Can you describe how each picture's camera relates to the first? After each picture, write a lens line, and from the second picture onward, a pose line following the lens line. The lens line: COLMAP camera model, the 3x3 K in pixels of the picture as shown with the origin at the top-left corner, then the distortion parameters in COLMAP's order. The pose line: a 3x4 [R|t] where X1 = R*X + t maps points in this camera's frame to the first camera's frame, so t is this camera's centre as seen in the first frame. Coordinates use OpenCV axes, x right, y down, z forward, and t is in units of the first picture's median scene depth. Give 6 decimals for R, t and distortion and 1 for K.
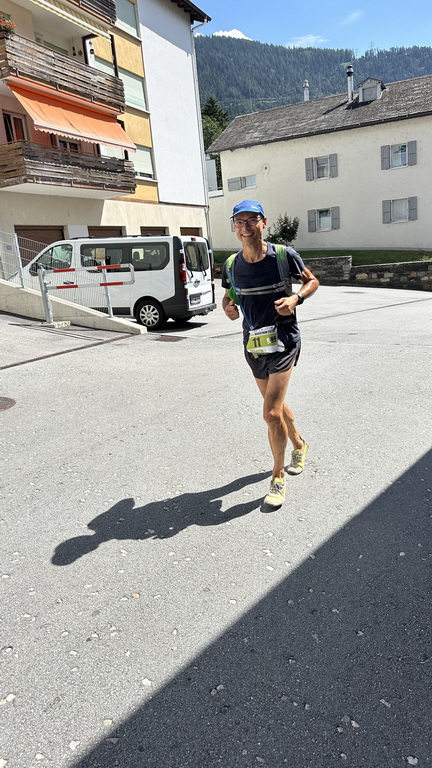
lens RADIAL K [[534.0, 0, 216.7], [0, 534.0, 387.7], [0, 0, 1]] dist [0.139154, -0.220105]
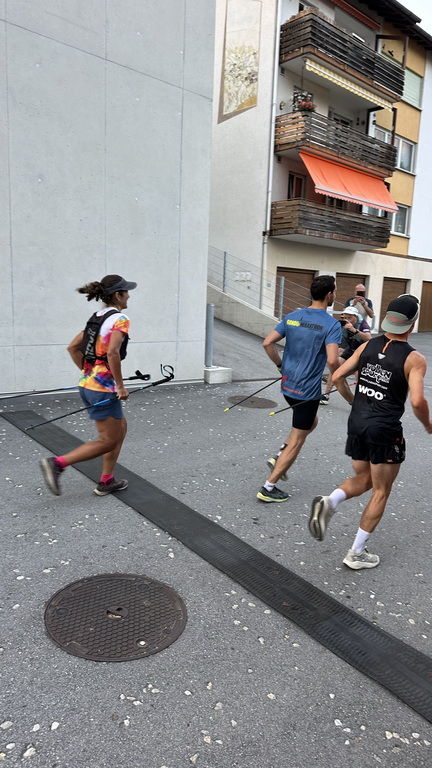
lens RADIAL K [[534.0, 0, 216.7], [0, 534.0, 387.7], [0, 0, 1]] dist [0.139154, -0.220105]
pose [[0.910841, 0.189417, -0.366727, -0.007472], [-0.213312, 0.976655, -0.025353, 0.018192], [0.353364, 0.101320, 0.929983, -0.109863]]
